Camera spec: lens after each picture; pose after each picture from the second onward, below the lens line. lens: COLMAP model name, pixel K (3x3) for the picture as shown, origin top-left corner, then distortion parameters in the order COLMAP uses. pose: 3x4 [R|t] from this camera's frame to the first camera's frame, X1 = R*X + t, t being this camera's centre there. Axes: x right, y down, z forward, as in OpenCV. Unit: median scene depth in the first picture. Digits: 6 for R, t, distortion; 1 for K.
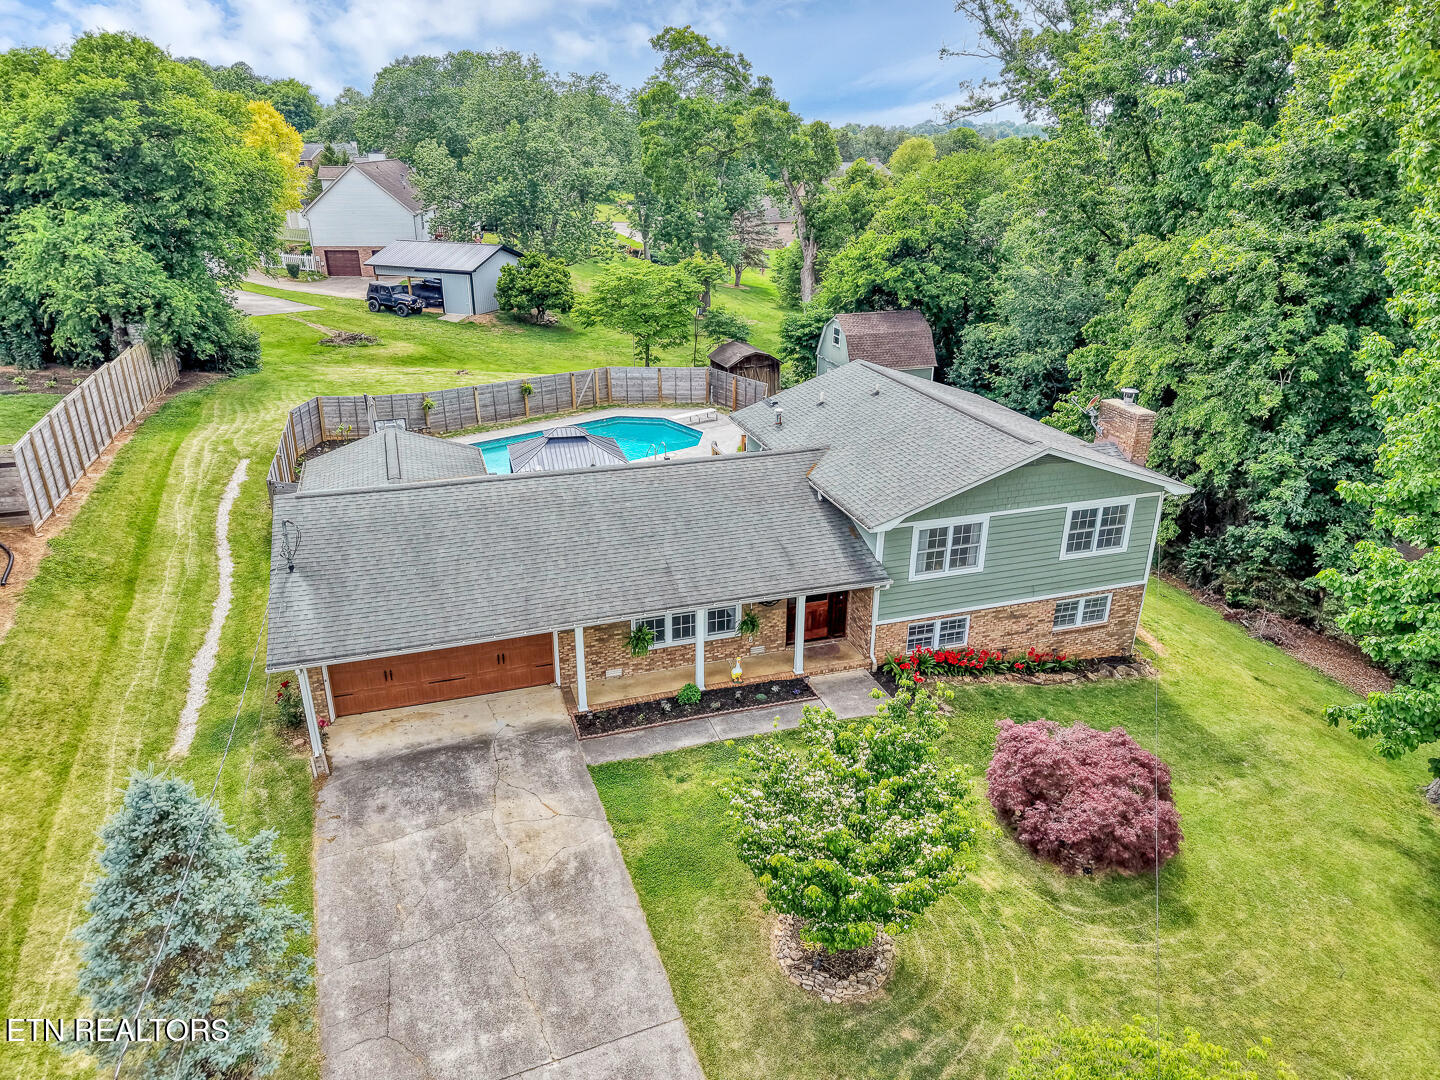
lens RADIAL K [[963.4, 0, 715.2], [0, 963.4, 533.0], [0, 0, 1]] dist [0.020737, -0.020994]
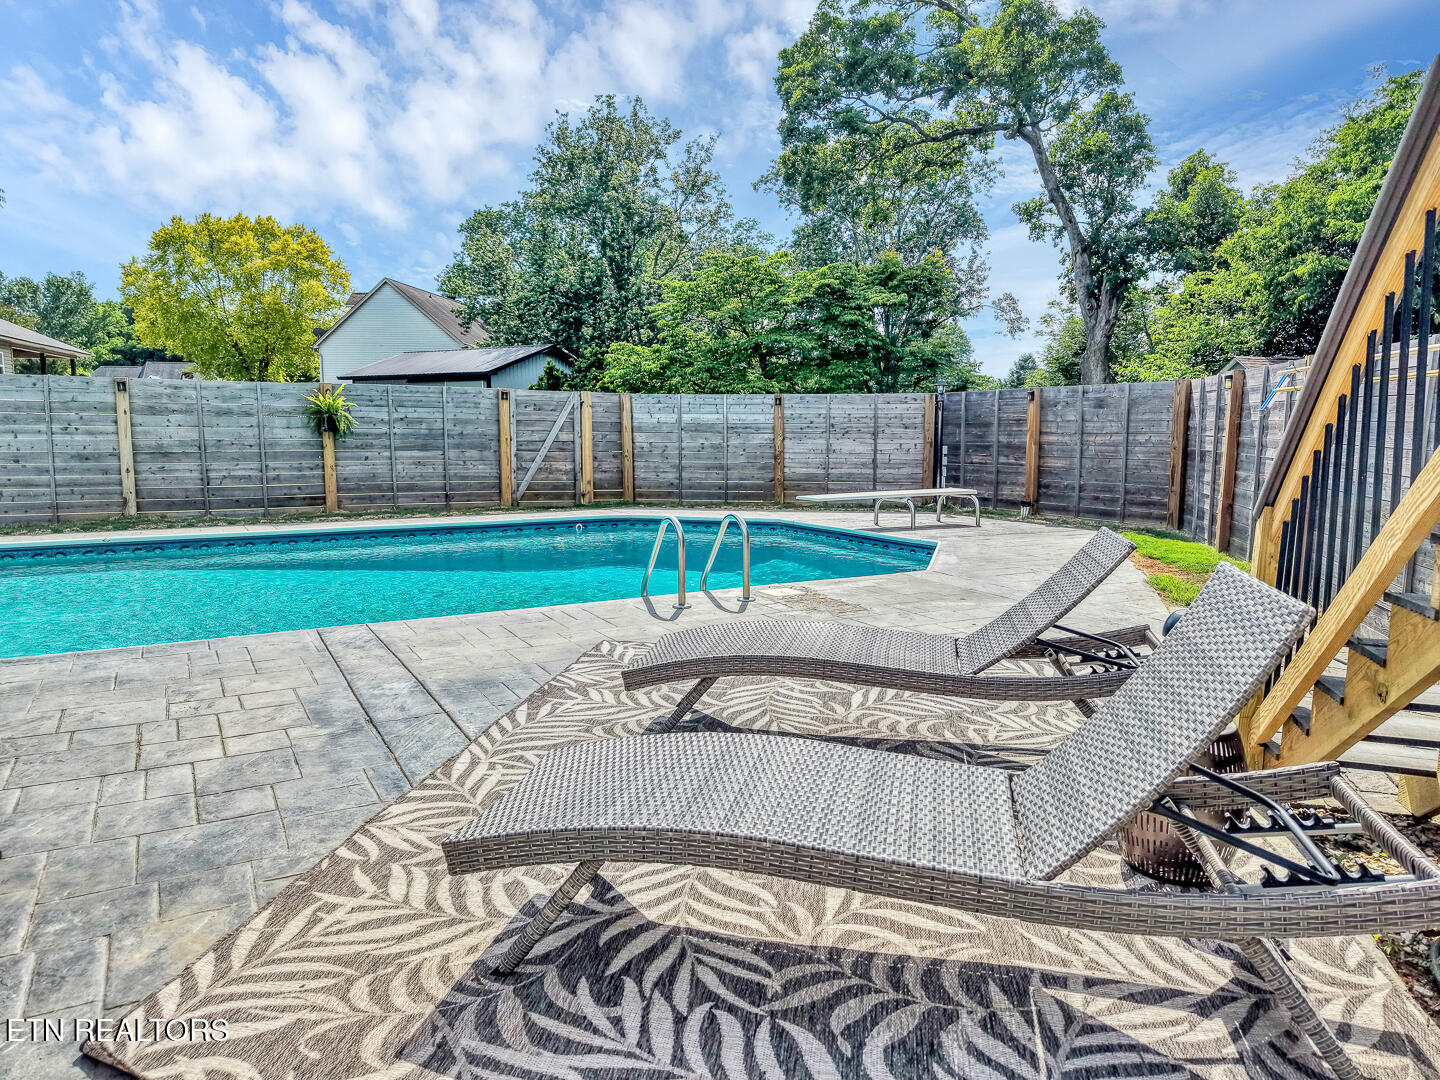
lens RADIAL K [[963.4, 0, 711.7], [0, 963.4, 543.2], [0, 0, 1]] dist [0.020737, -0.020994]
pose [[0.985129, 0.016328, -0.171037, -0.047041], [-0.060731, 0.964304, -0.257740, -0.075173], [0.160723, 0.264295, 0.950955, 1.374668]]
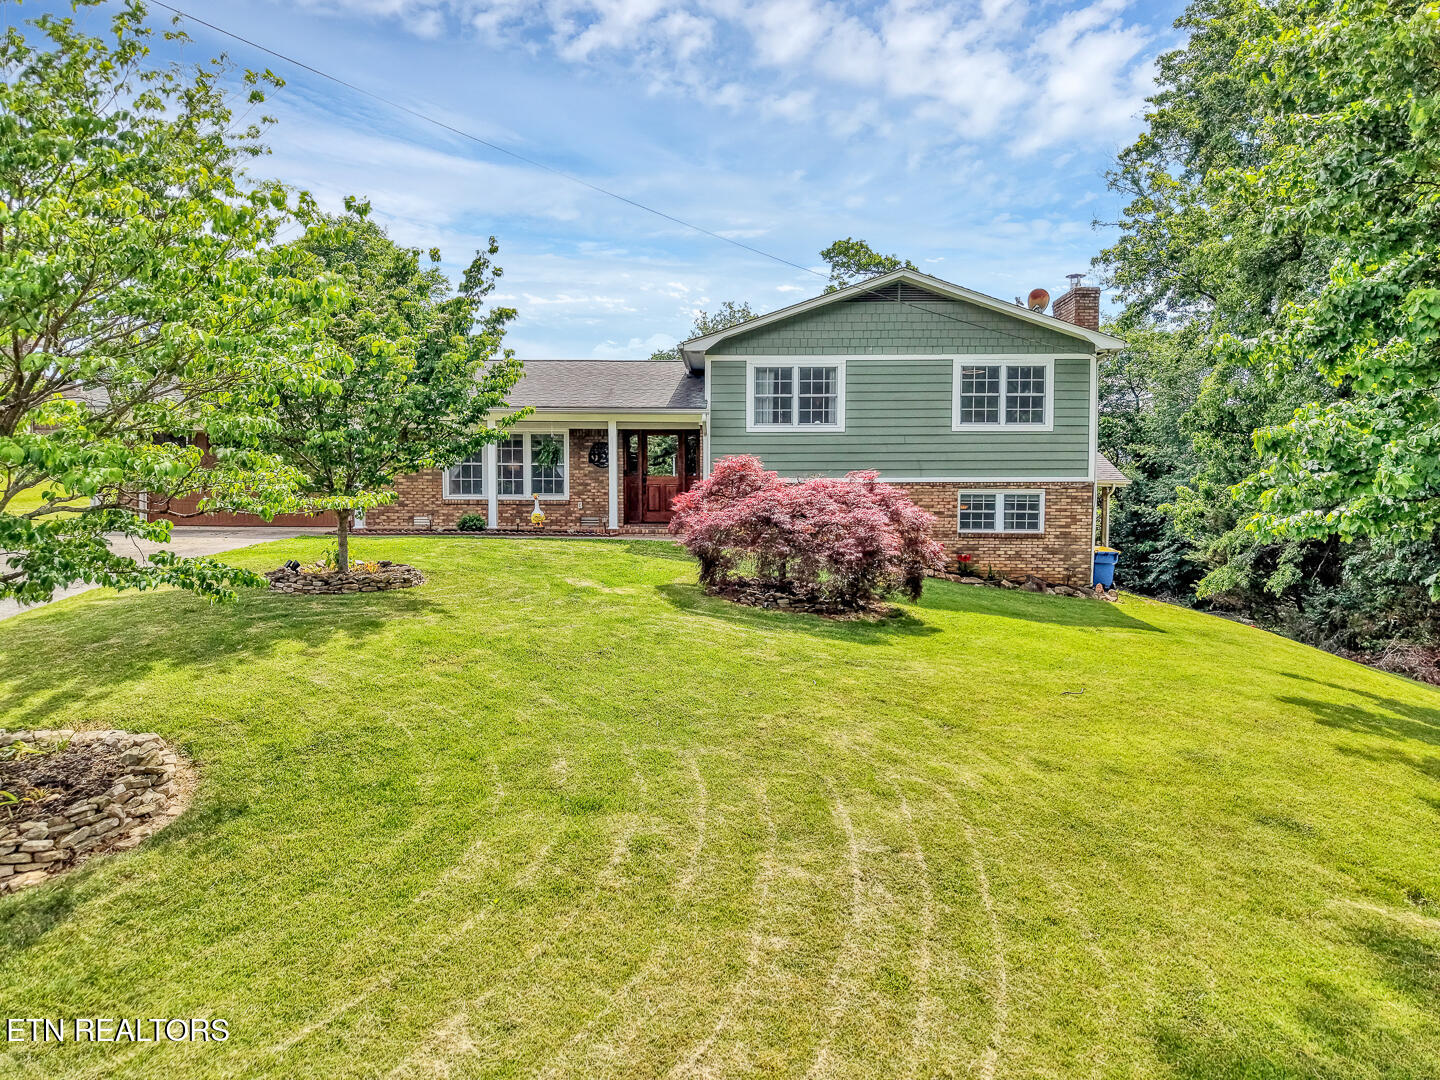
lens RADIAL K [[963.4, 0, 695.0], [0, 963.4, 514.1], [0, 0, 1]] dist [0.020737, -0.020994]
pose [[0.942320, 0.007847, -0.334622, 0.432958], [-0.127306, 0.932994, -0.336622, 0.402137], [0.309559, 0.359805, 0.880178, 0.250766]]
